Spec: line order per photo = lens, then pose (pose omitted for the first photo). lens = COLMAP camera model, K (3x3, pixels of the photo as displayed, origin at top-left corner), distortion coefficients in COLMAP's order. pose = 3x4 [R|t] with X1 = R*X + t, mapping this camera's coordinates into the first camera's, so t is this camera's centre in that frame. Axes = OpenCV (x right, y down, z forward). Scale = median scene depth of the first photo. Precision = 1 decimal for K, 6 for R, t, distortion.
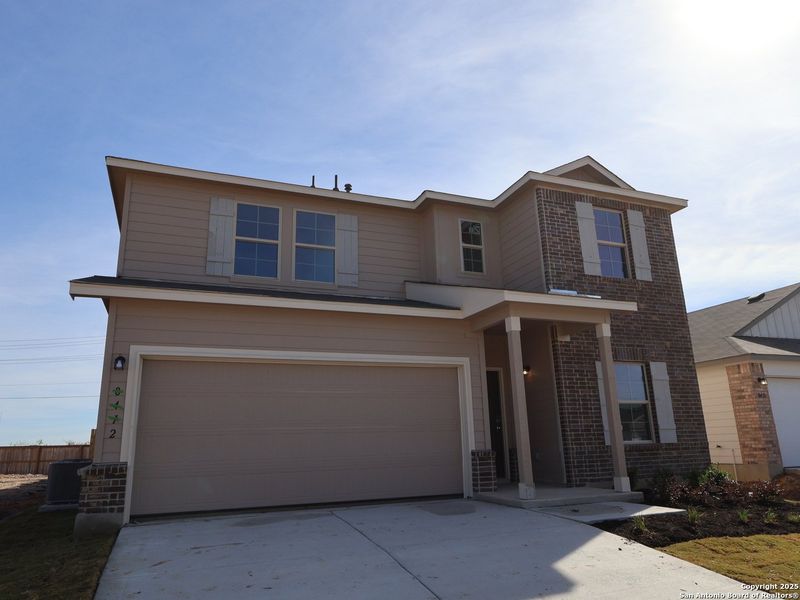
lens RADIAL K [[559.0, 0, 400.0], [0, 559.0, 300.0], [0, 0, 1]] dist [0.006019, 0.002300]
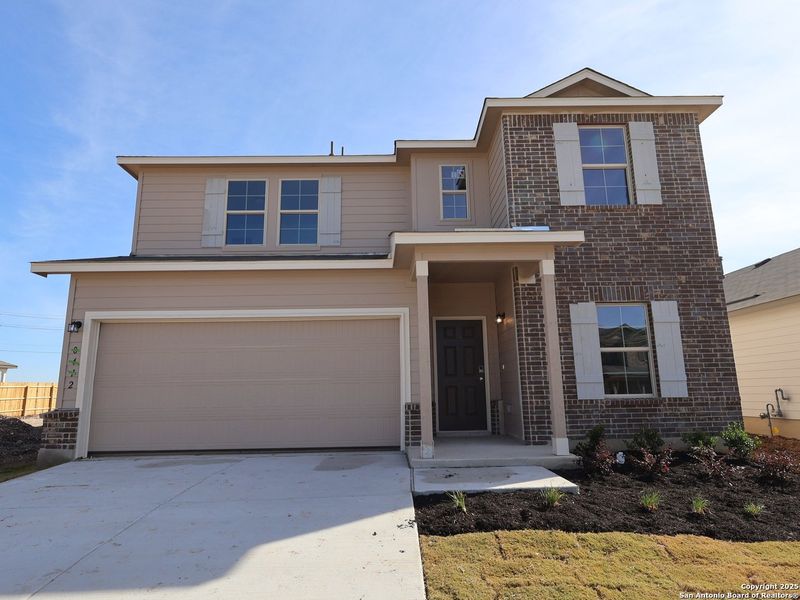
lens RADIAL K [[478.2, 0, 400.0], [0, 478.2, 300.0], [0, 0, 1]] dist [0.000454, -0.000340]
pose [[0.931137, -0.056196, -0.360314, 0.364621], [0.082491, 0.994902, 0.058008, 0.037209], [0.355217, -0.083736, 0.931026, 0.208373]]
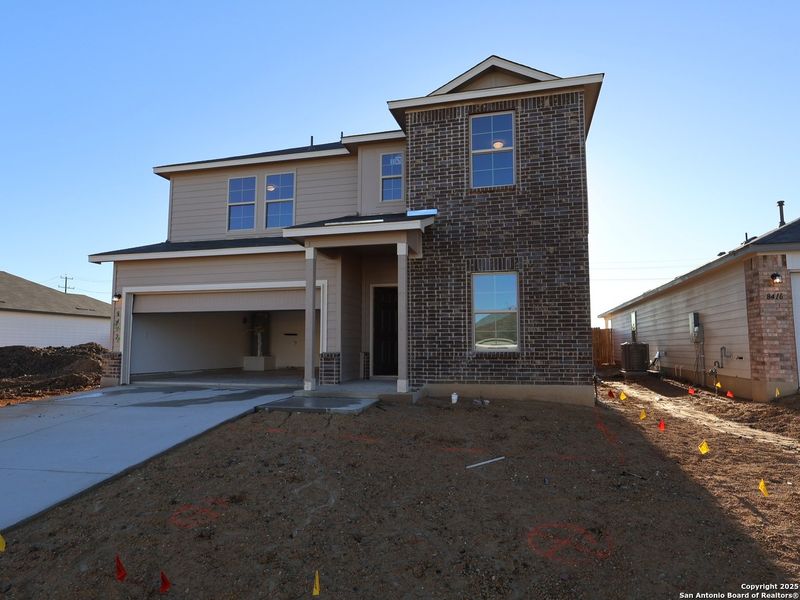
lens RADIAL K [[501.6, 0, 400.0], [0, 501.6, 300.0], [0, 0, 1]] dist [0.003069, 0.000986]
pose [[0.799015, -0.027101, -0.600700, 0.825926], [0.131572, 0.982656, 0.130677, 0.020267], [0.586739, -0.183448, 0.788723, 0.186804]]
